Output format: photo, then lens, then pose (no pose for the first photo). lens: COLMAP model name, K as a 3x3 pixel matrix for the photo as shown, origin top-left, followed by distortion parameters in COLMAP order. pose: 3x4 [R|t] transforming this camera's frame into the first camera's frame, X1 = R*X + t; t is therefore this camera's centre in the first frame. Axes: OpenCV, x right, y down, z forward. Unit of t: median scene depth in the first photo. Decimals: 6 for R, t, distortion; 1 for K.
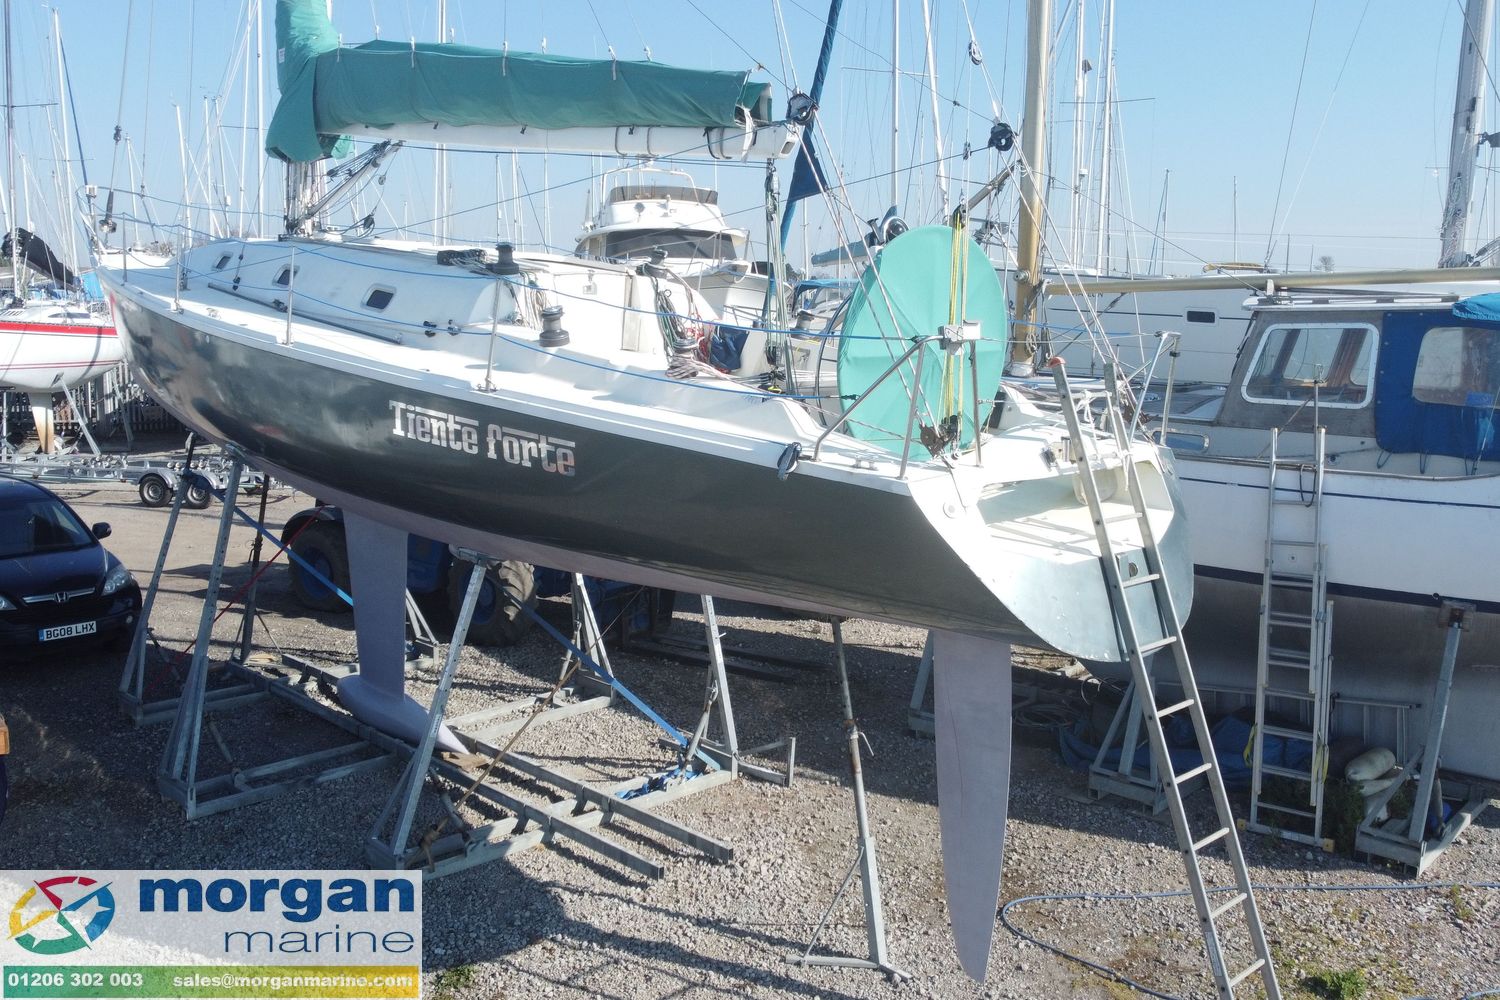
lens RADIAL K [[1333.9, 0, 751.7], [0, 1333.9, 477.2], [0, 0, 1]] dist [0.000807, -0.005964]
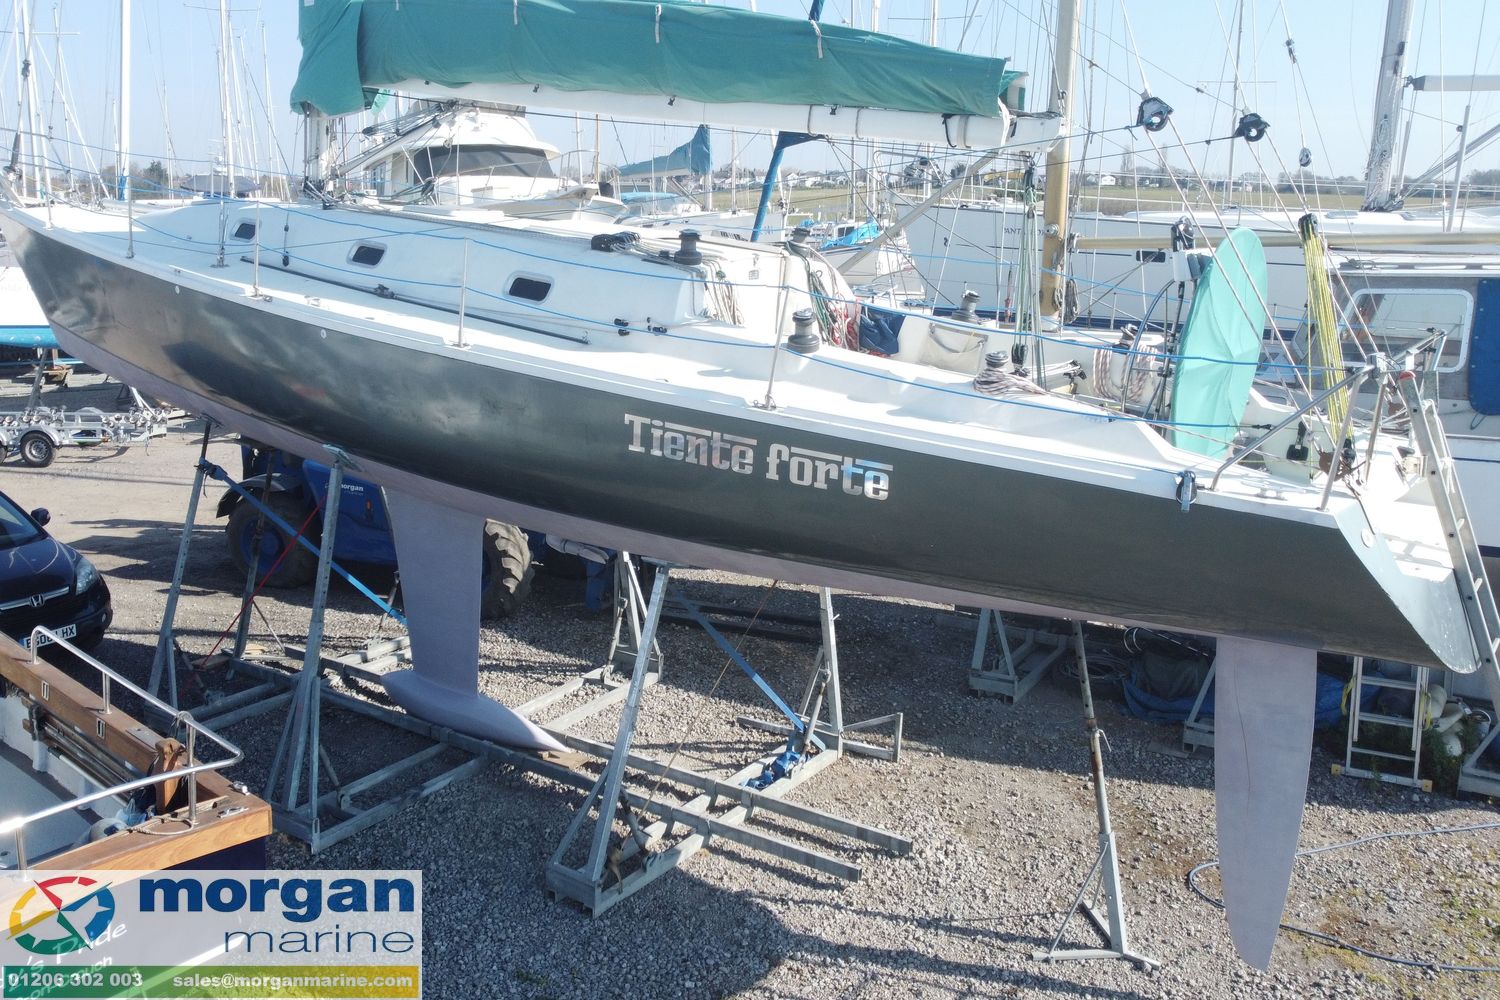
lens RADIAL K [[1331.6, 0, 691.5], [0, 1331.6, 478.2], [0, 0, 1]] dist [0.005524, -0.013724]
pose [[0.986255, -0.041300, 0.159988, -0.312825], [0.029122, 0.996549, 0.077733, -0.069736], [-0.162646, -0.072005, 0.984054, 0.067901]]
